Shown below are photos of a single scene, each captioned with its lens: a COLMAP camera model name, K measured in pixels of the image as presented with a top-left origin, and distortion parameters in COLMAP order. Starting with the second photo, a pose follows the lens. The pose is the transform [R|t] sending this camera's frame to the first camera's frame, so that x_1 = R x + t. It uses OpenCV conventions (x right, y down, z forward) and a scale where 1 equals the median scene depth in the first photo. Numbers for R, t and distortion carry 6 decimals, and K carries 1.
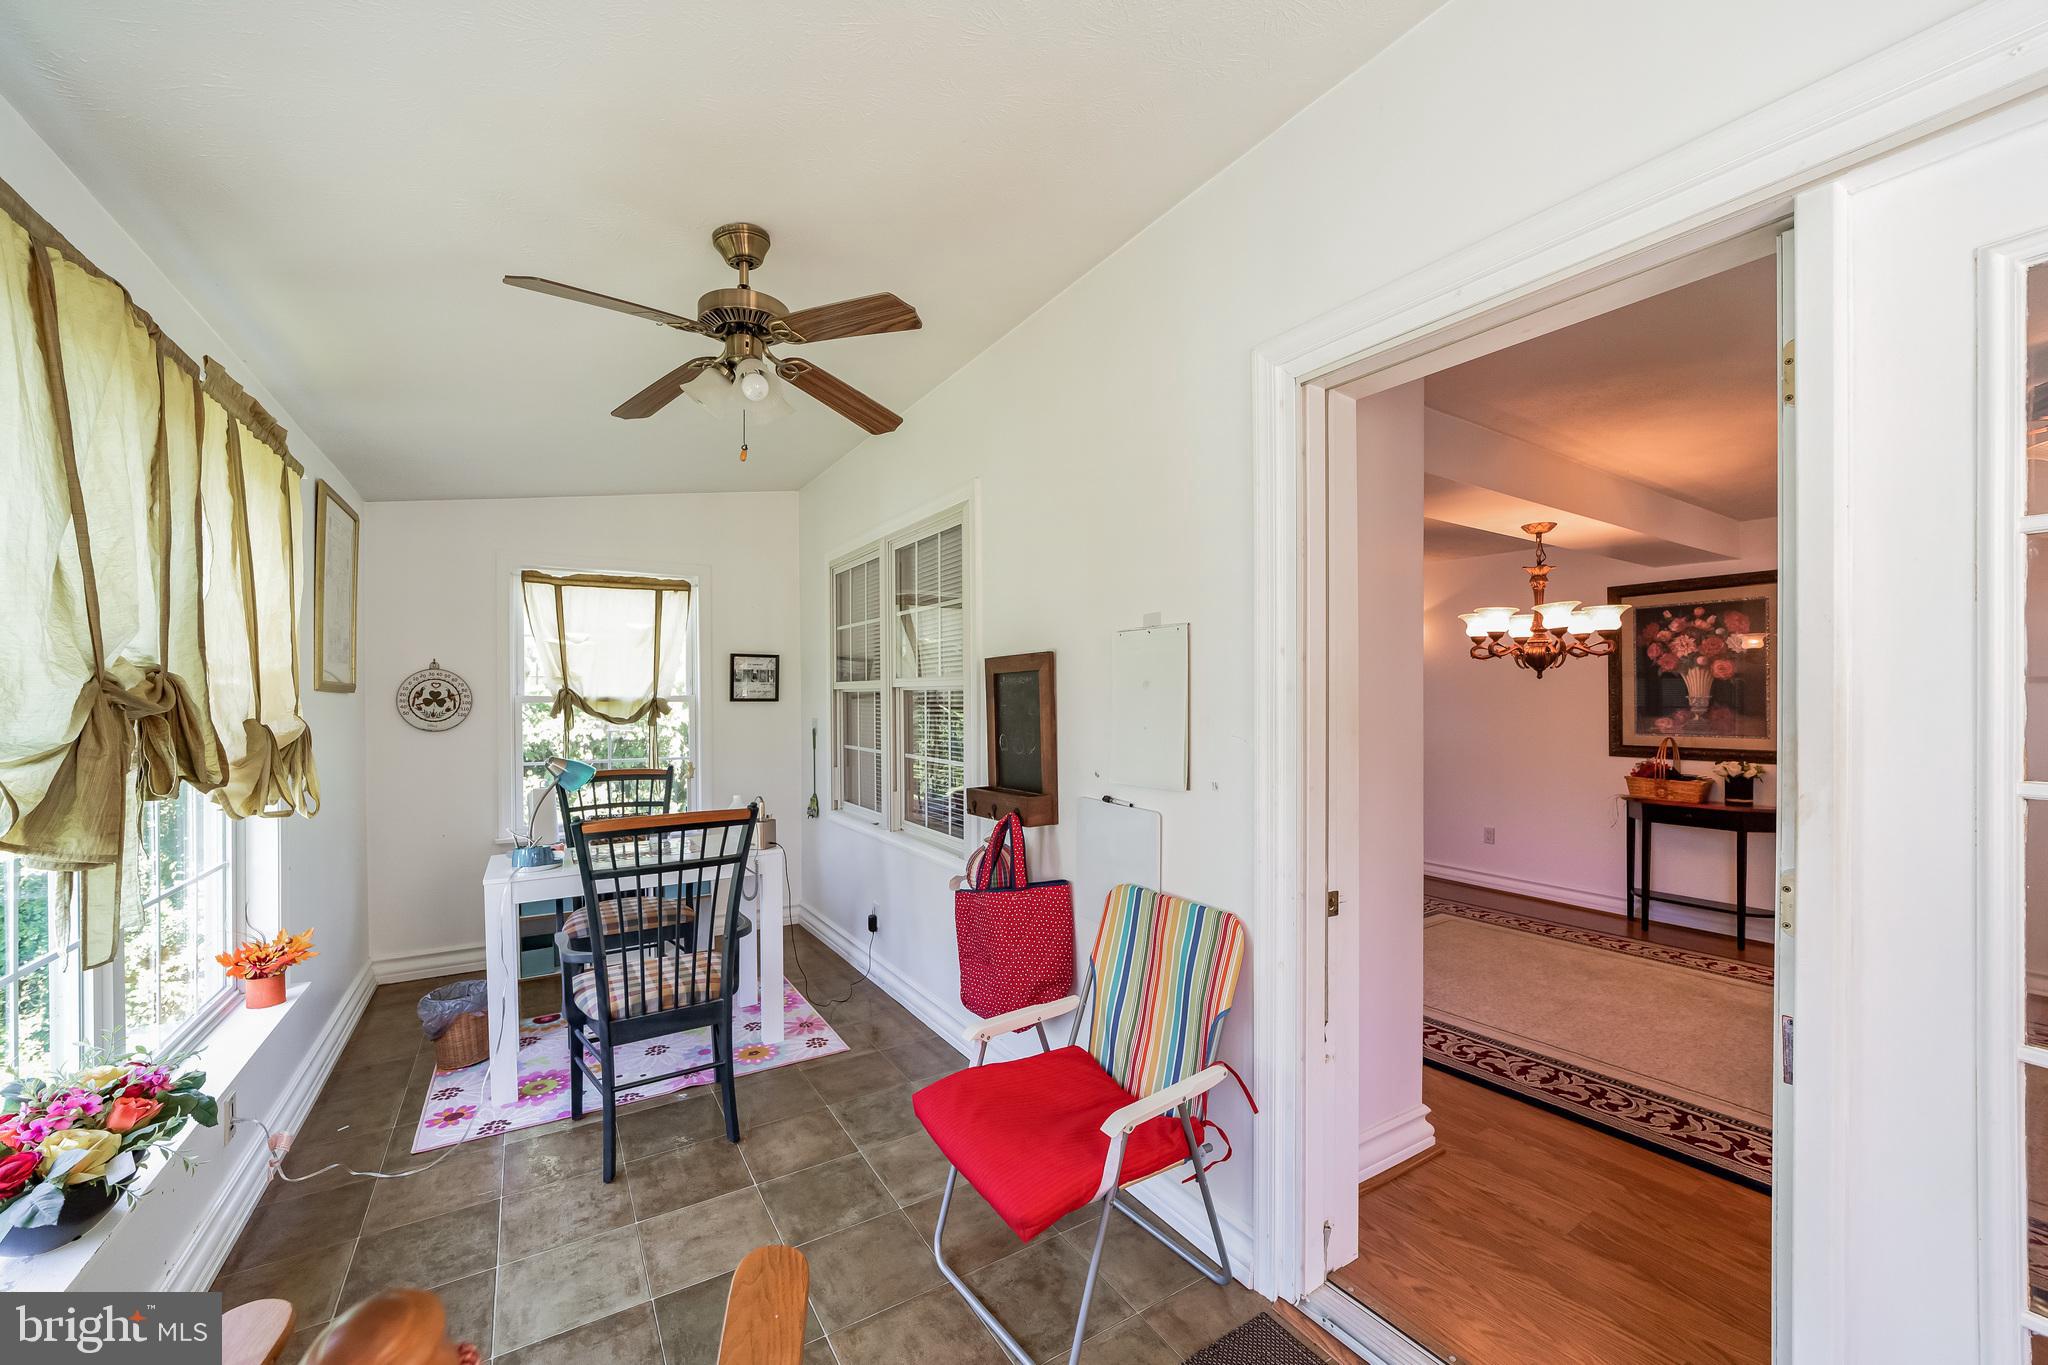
lens RADIAL K [[803.5, 0, 1013.4], [0, 803.5, 691.0], [0, 0, 1]] dist [-0.012491, 0.002295]
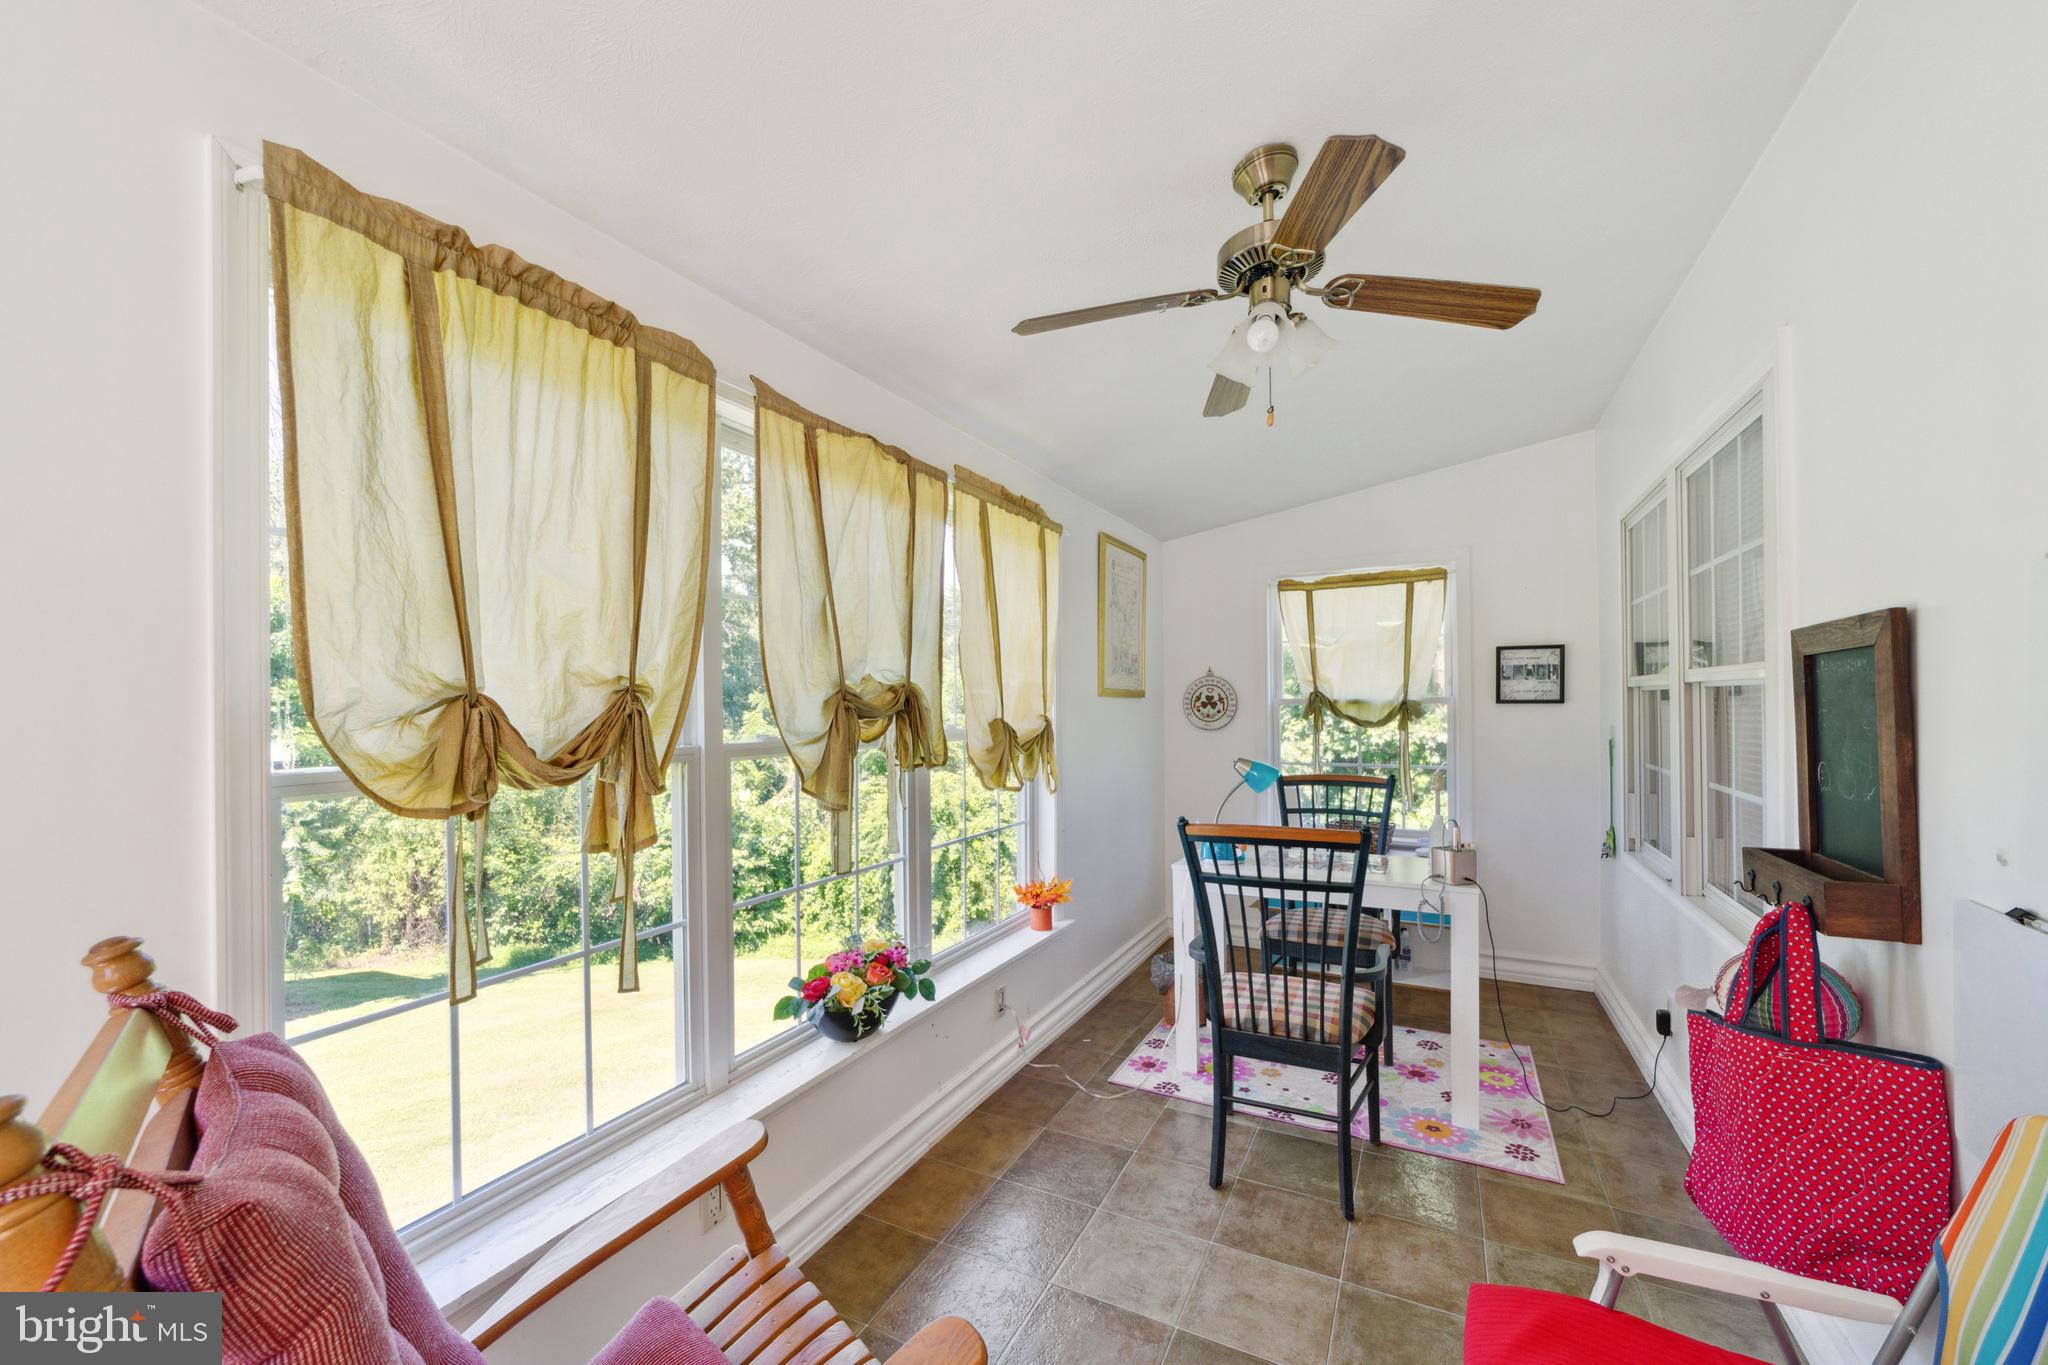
lens RADIAL K [[803.5, 0, 1012.1], [0, 803.5, 699.2], [0, 0, 1]] dist [-0.012491, 0.002295]
pose [[0.506357, -0.006119, -0.862302, 0.191567], [0.013982, 0.999902, 0.001116, 0.000777], [0.862211, -0.012622, 0.506393, 0.238126]]
